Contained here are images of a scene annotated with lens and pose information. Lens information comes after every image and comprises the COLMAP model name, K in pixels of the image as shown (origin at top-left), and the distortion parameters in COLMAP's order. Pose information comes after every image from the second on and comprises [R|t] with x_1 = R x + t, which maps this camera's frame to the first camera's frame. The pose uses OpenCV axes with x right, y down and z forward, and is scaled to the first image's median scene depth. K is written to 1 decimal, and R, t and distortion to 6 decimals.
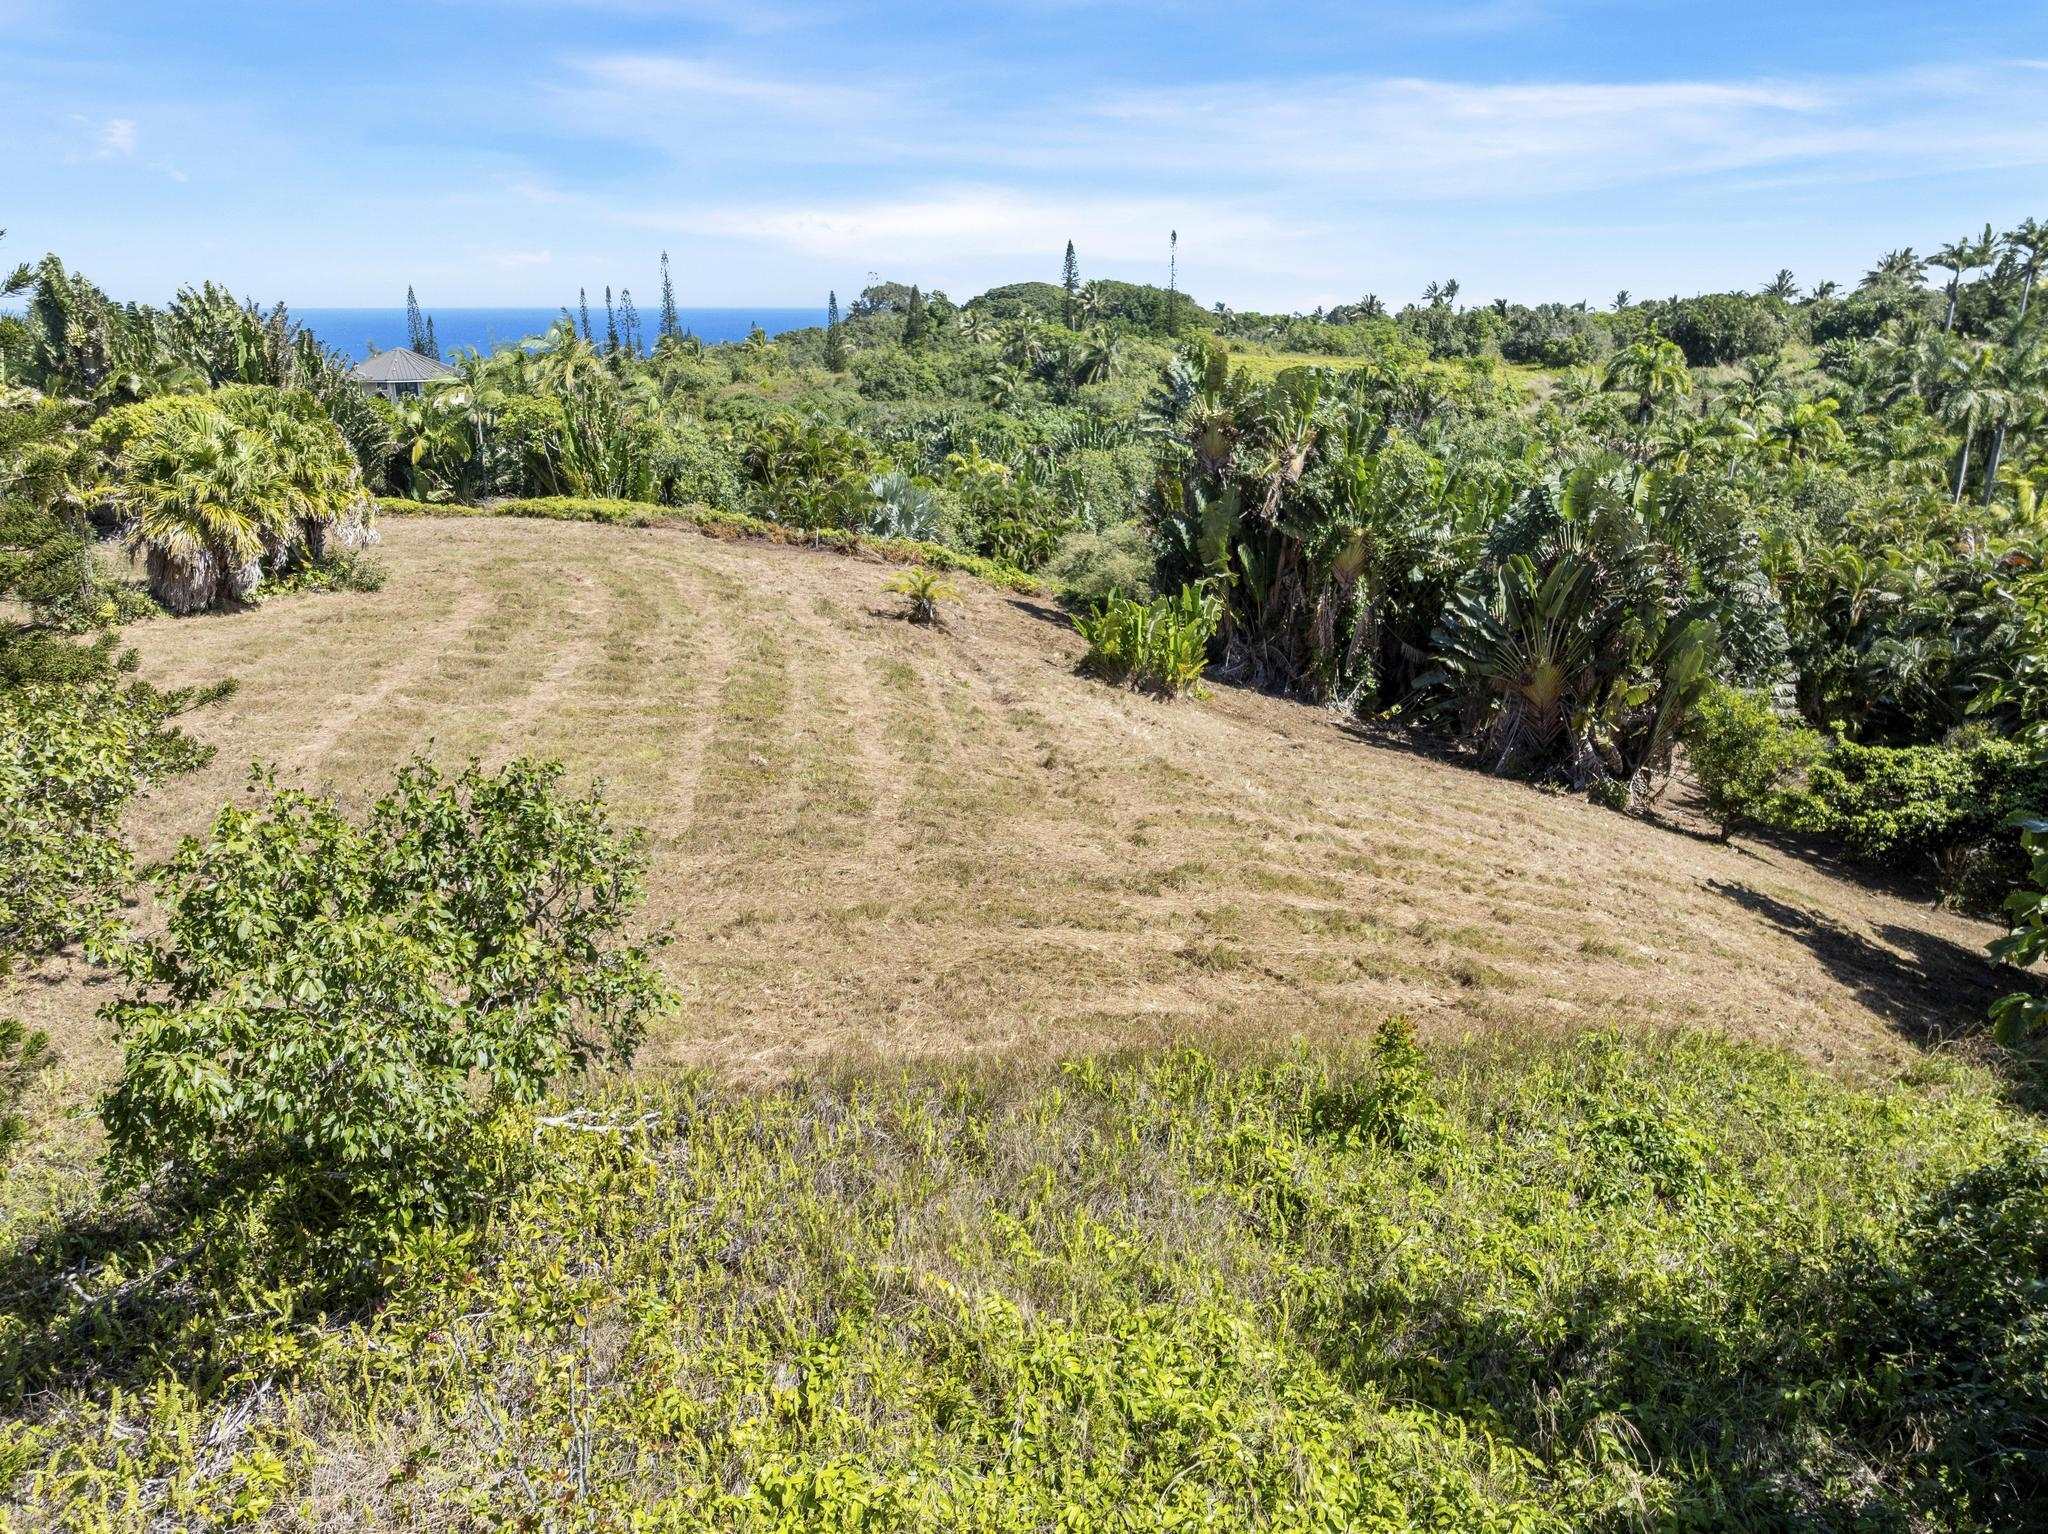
lens RADIAL K [[1437.4, 0, 1018.9], [0, 1437.4, 783.6], [0, 0, 1]] dist [-0.029226, -0.003534]
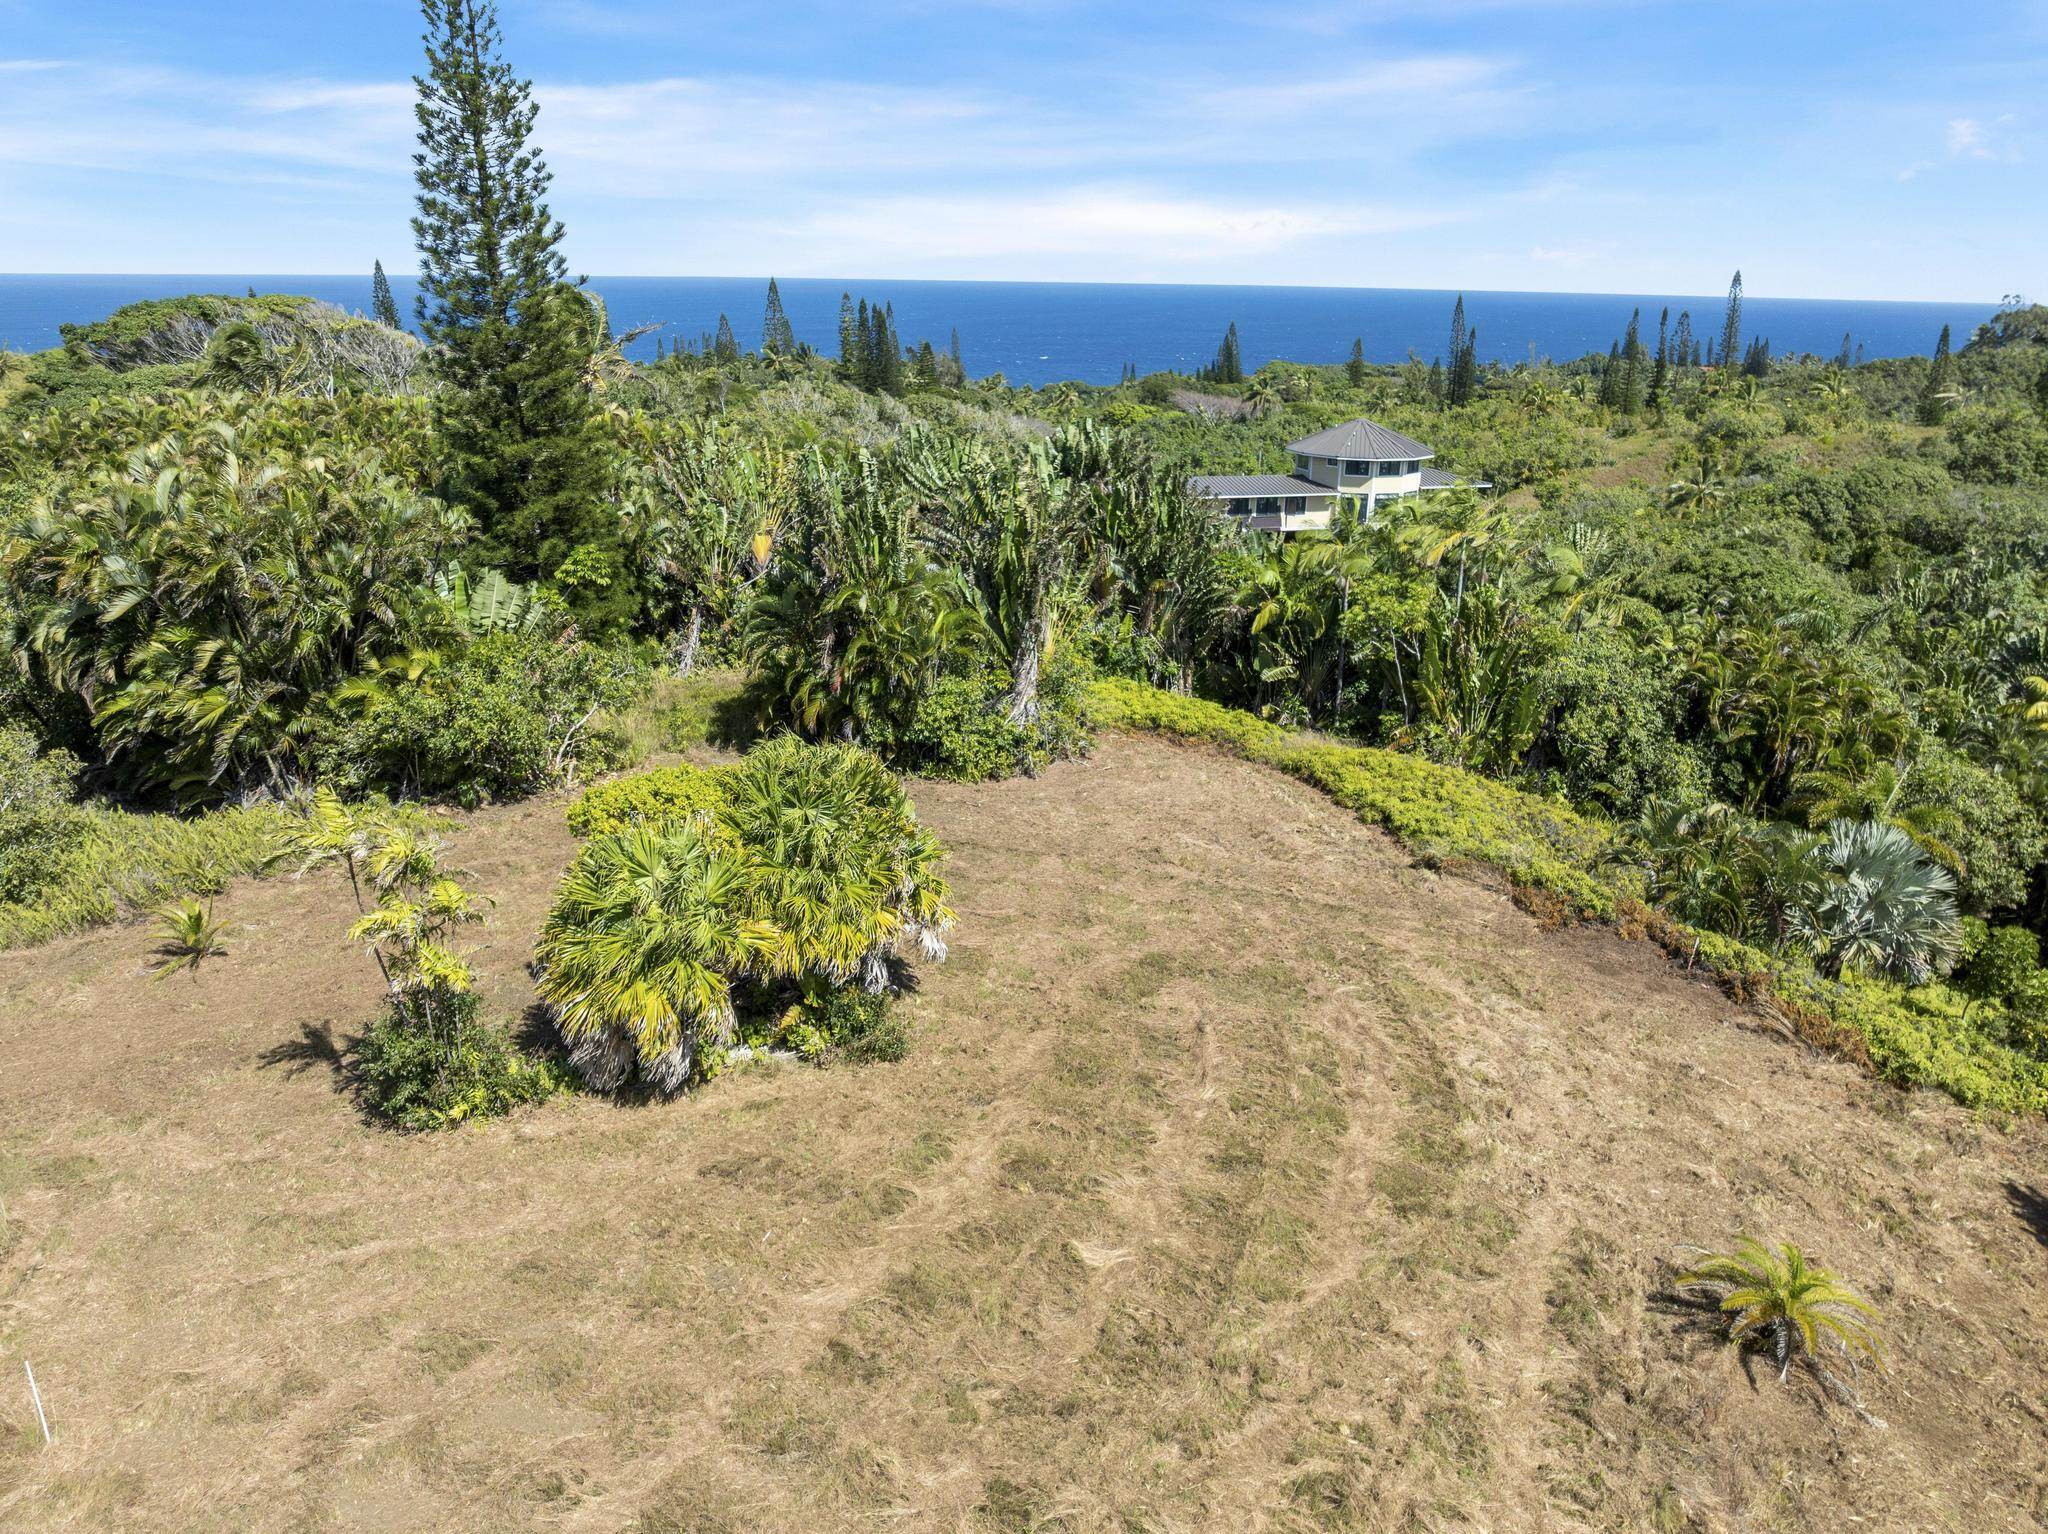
lens RADIAL K [[1437.4, 0, 1021.9], [0, 1437.4, 768.5], [0, 0, 1]] dist [-0.029226, -0.003534]
pose [[0.772215, 0.214178, -0.598174, -0.003225], [-0.213719, 0.974171, 0.072903, -0.060111], [0.598338, 0.071544, 0.798043, 0.084840]]
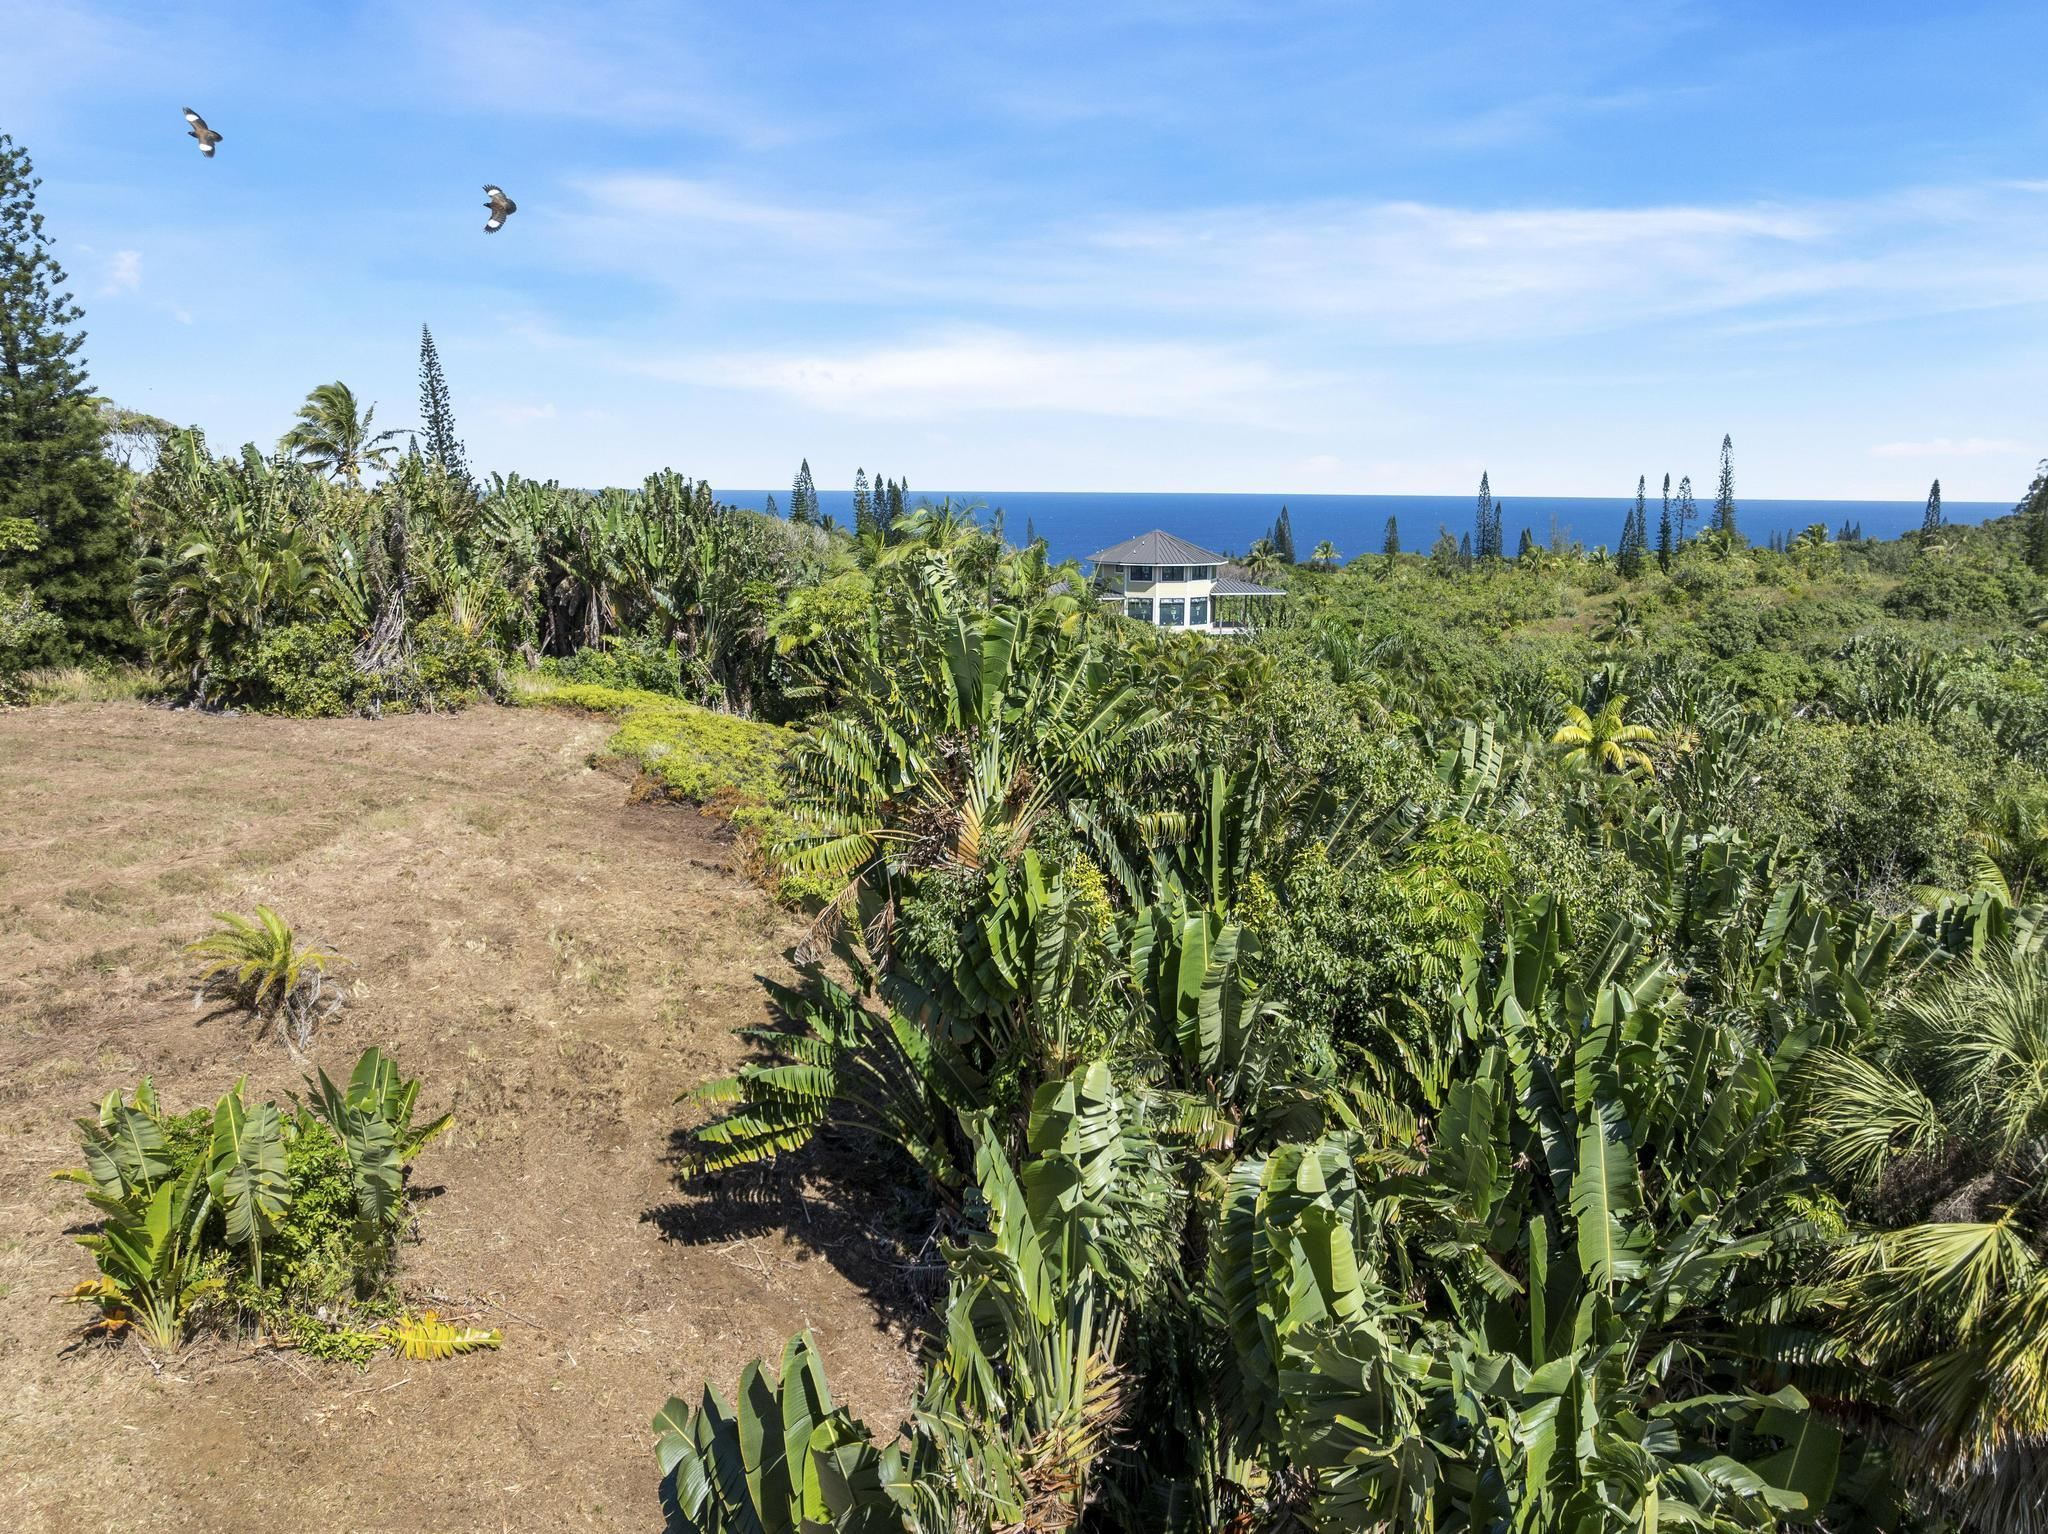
lens RADIAL K [[1437.4, 0, 1024.7], [0, 1437.4, 752.5], [0, 0, 1]] dist [-0.029226, -0.003534]
pose [[0.706514, 0.130122, -0.695634, 0.106363], [-0.228809, 0.972158, -0.050541, -0.051534], [0.669690, 0.194876, 0.716616, 0.156336]]
